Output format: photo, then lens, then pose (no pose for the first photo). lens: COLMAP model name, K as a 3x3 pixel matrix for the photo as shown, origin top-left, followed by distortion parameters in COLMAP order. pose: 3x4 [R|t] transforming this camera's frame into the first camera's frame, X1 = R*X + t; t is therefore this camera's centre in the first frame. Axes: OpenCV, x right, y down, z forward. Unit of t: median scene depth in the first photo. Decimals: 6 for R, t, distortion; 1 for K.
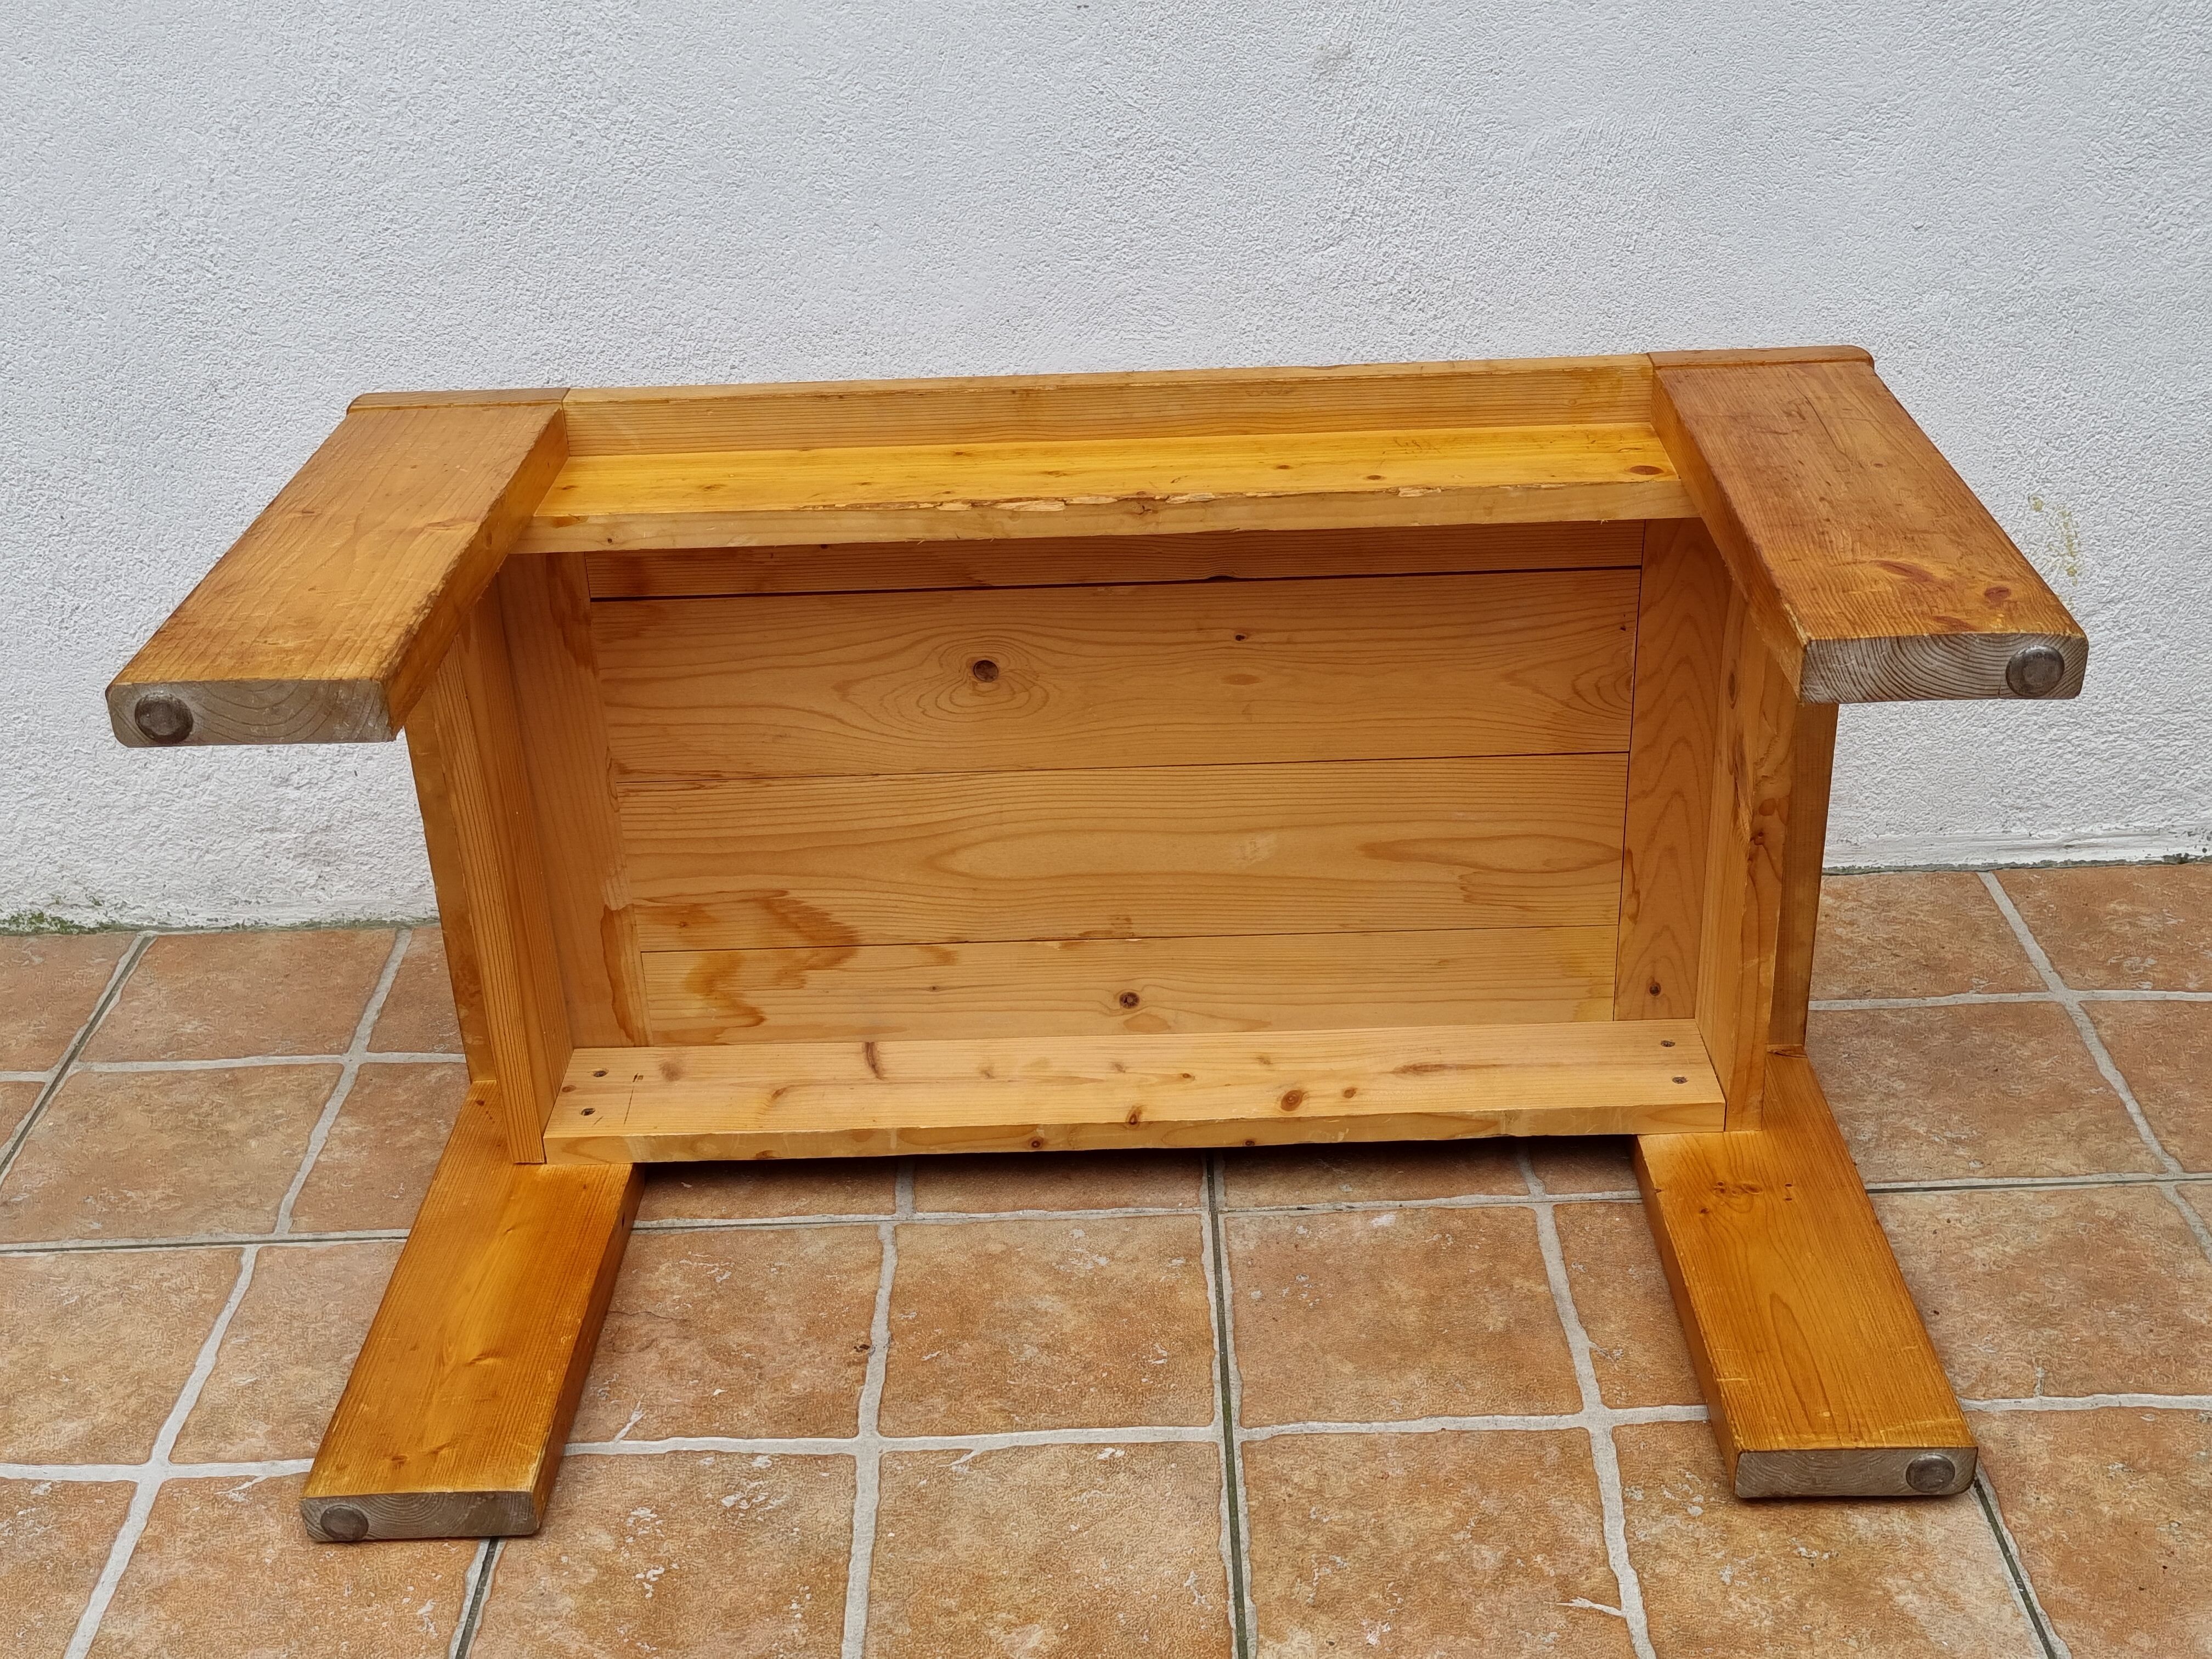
lens RADIAL K [[2567.4, 0, 1108.8], [0, 2567.4, 788.3], [0, 0, 1]] dist [0.036231, 0.009932]
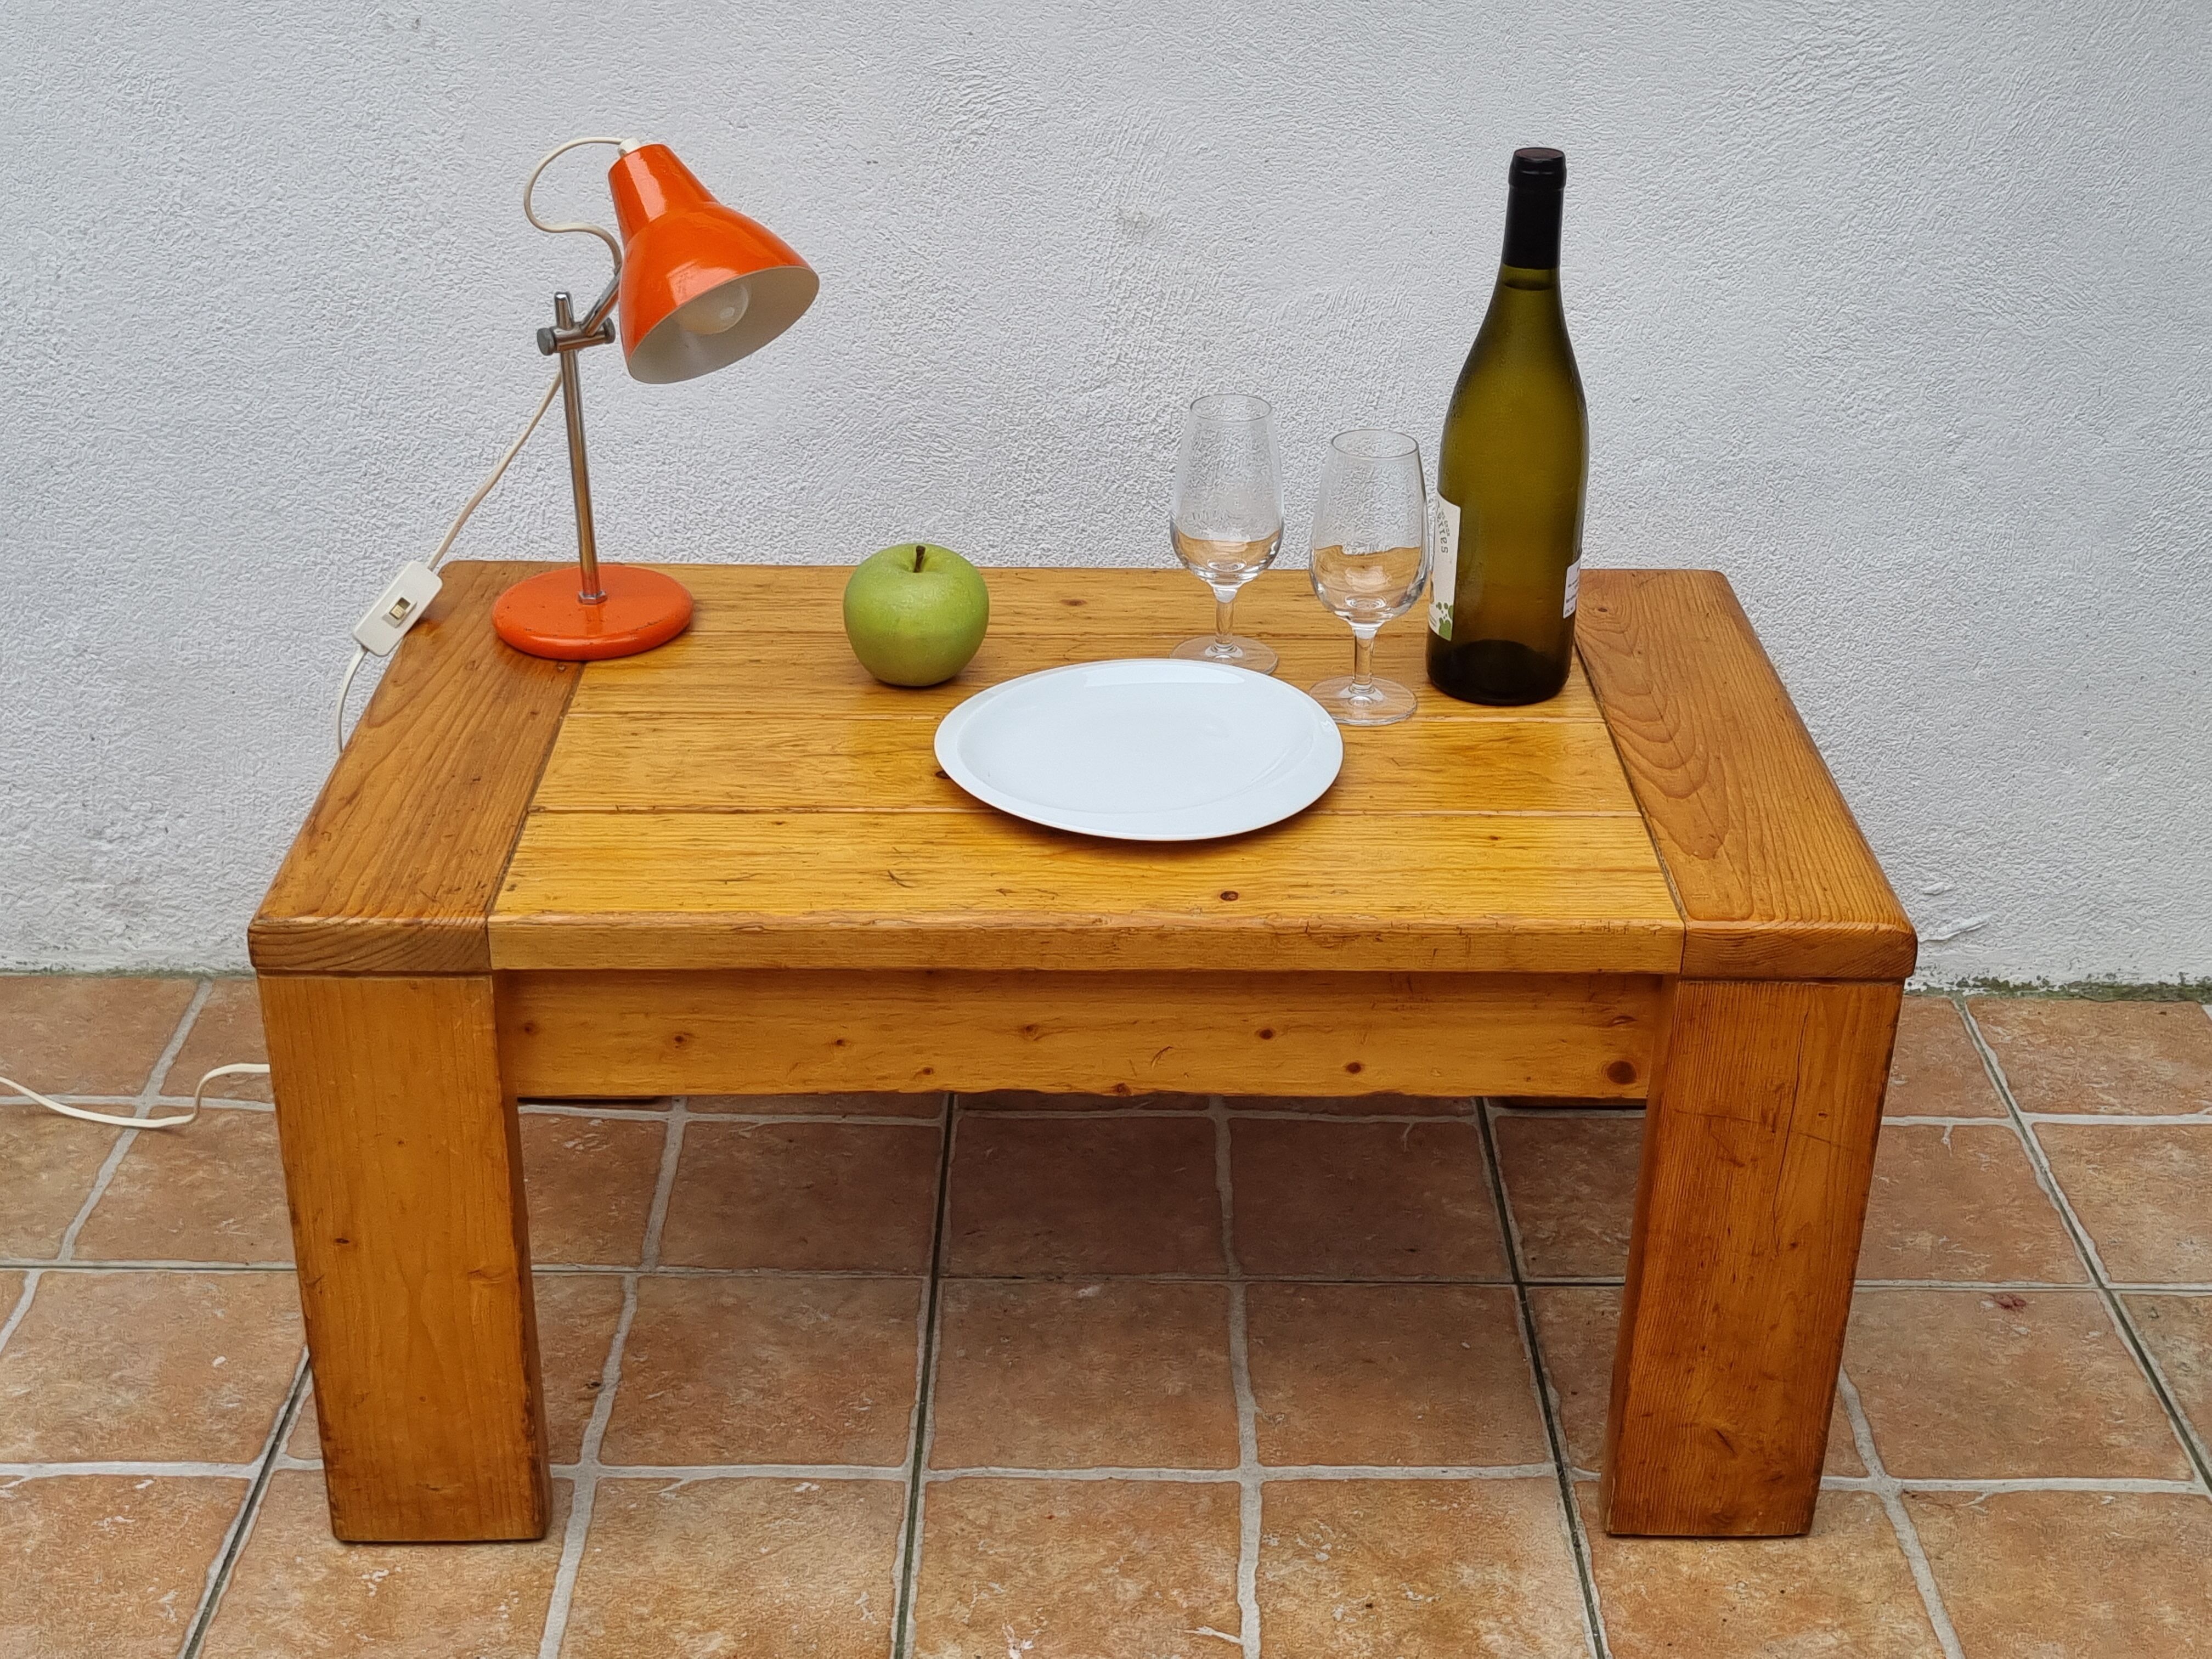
lens RADIAL K [[2833.4, 0, 1107.8], [0, 2833.4, 775.5], [0, 0, 1]] dist [0.026533, 0.049755]
pose [[0.998701, 0.047706, 0.017877, 0.090315], [-0.047151, 0.998429, -0.030283, -0.014246], [-0.019294, 0.029401, 0.999381, -0.218032]]
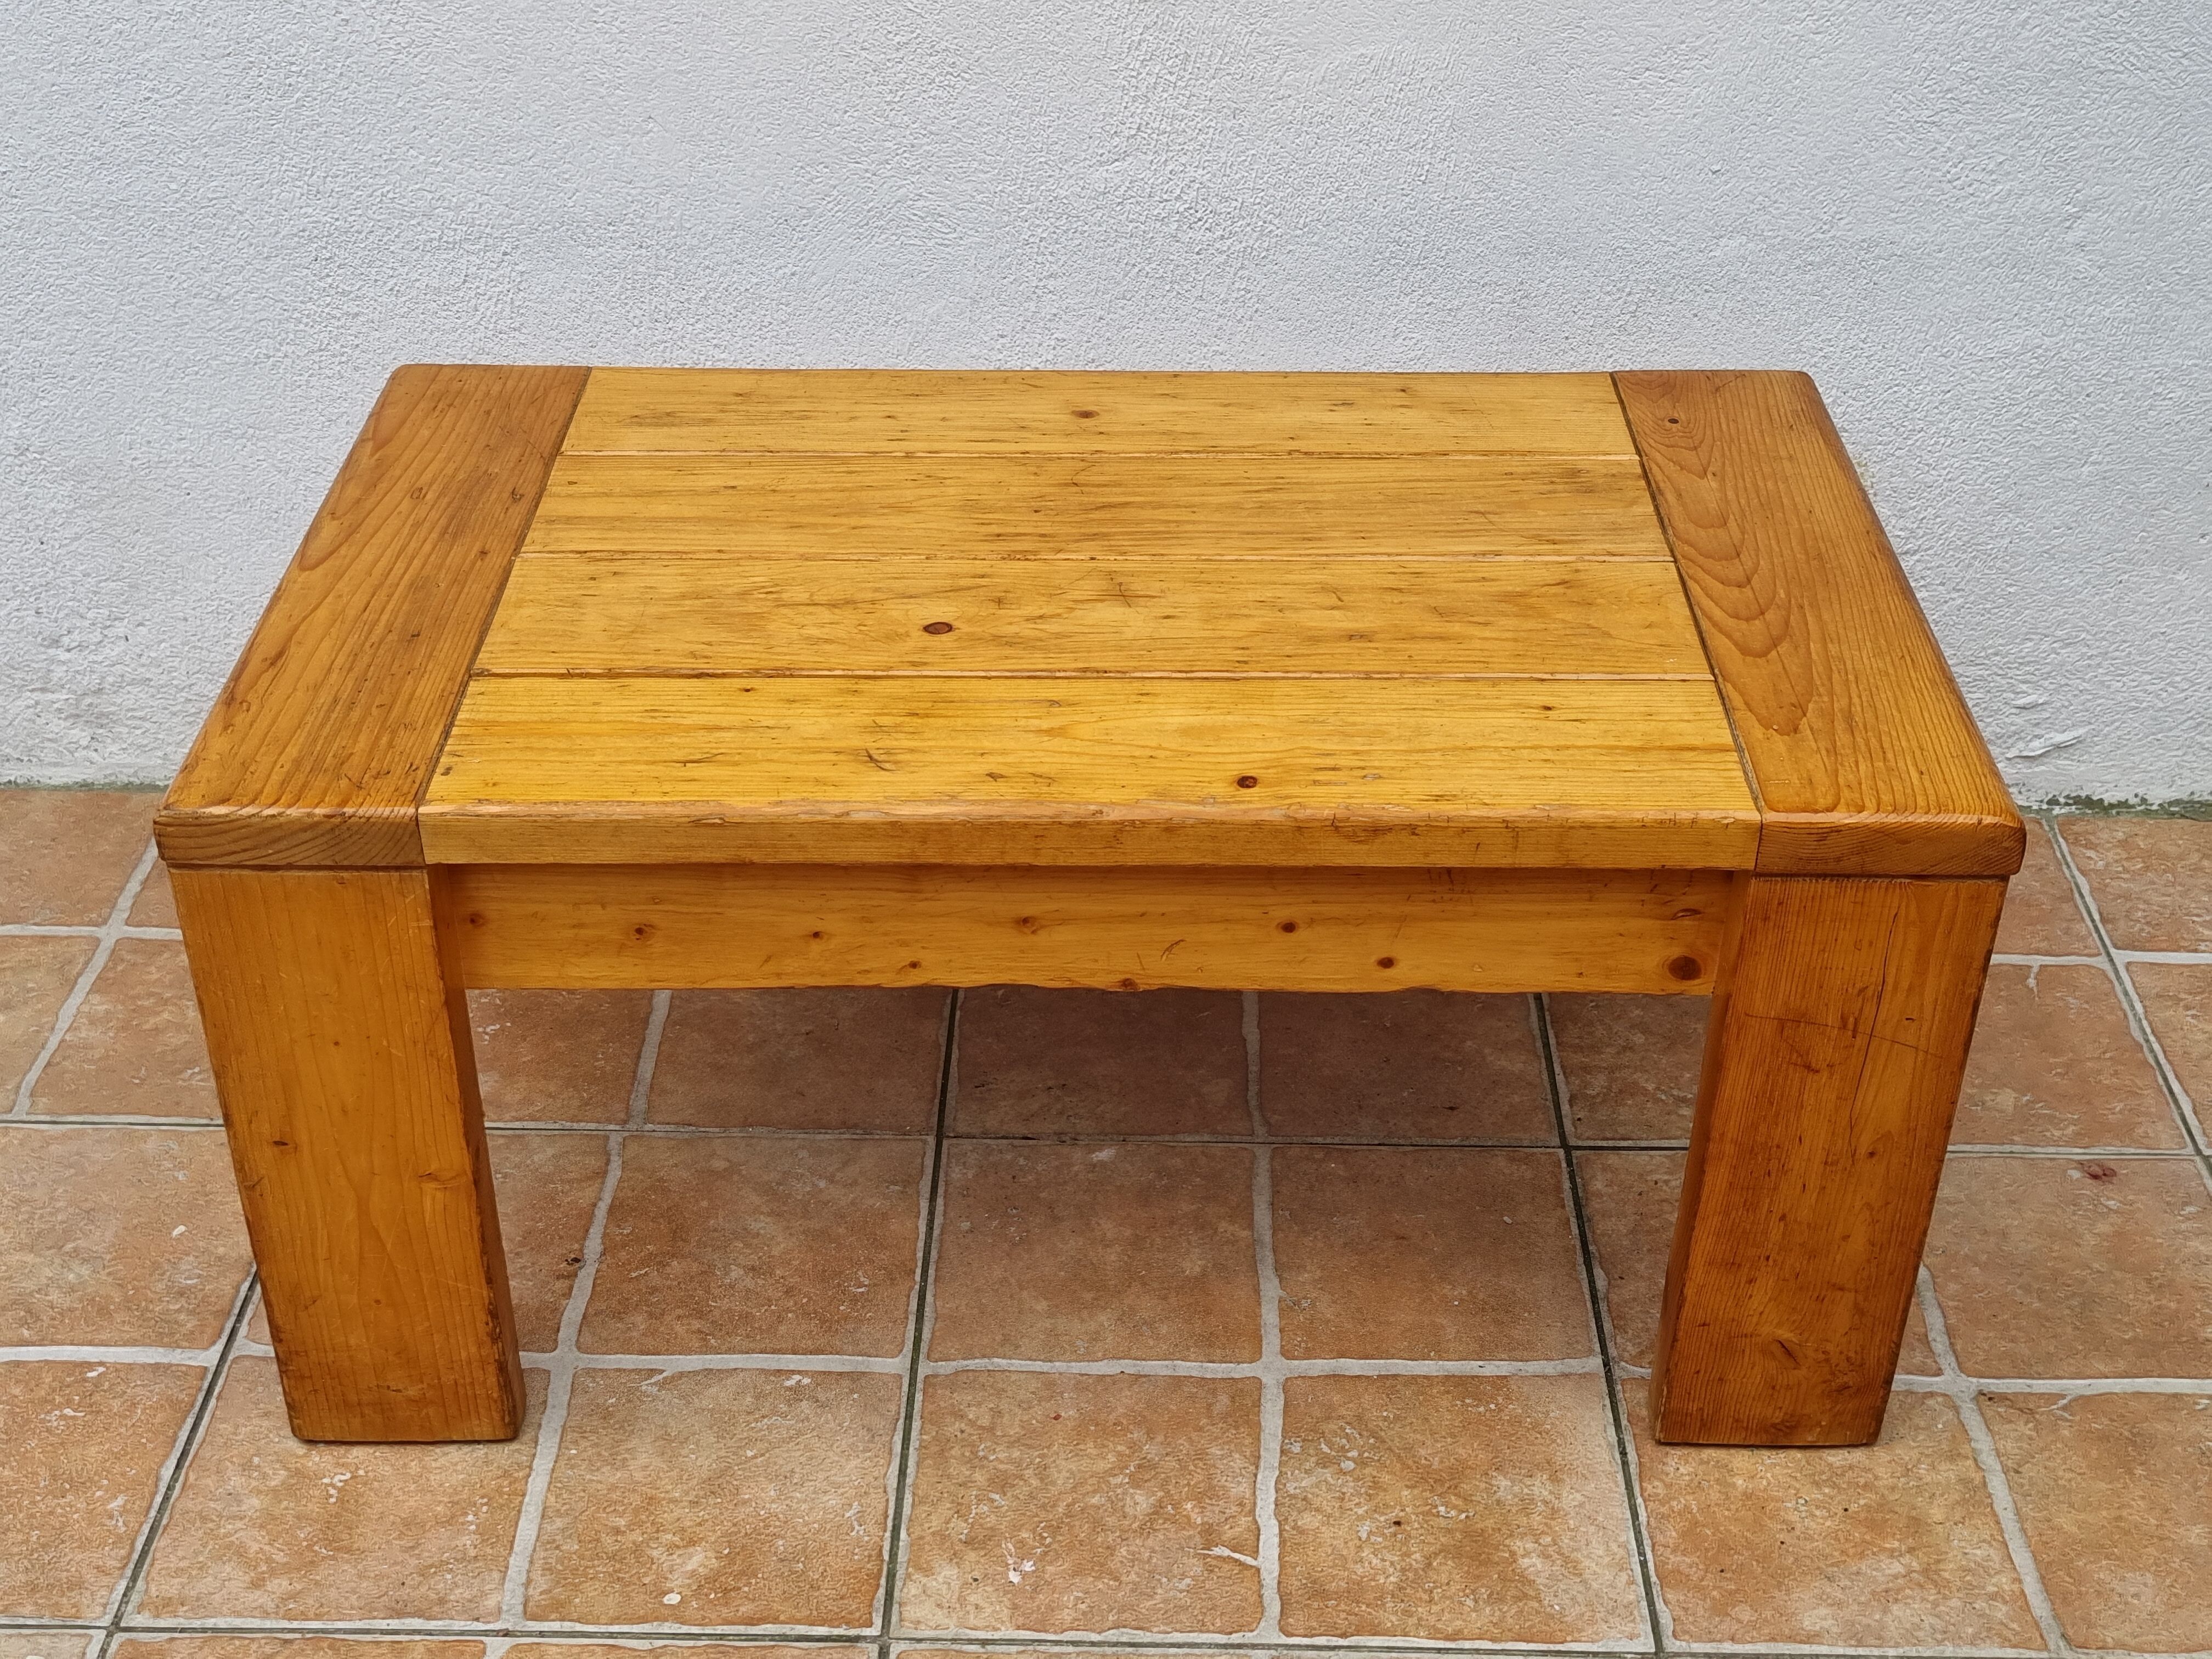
lens RADIAL K [[2775.4, 0, 1090.6], [0, 2775.4, 783.0], [0, 0, 1]] dist [0.031744, 0.023398]
pose [[0.998887, 0.046951, -0.004410, 0.108369], [-0.046378, 0.994994, 0.088520, -0.080918], [0.008544, -0.088217, 0.996065, -0.083426]]
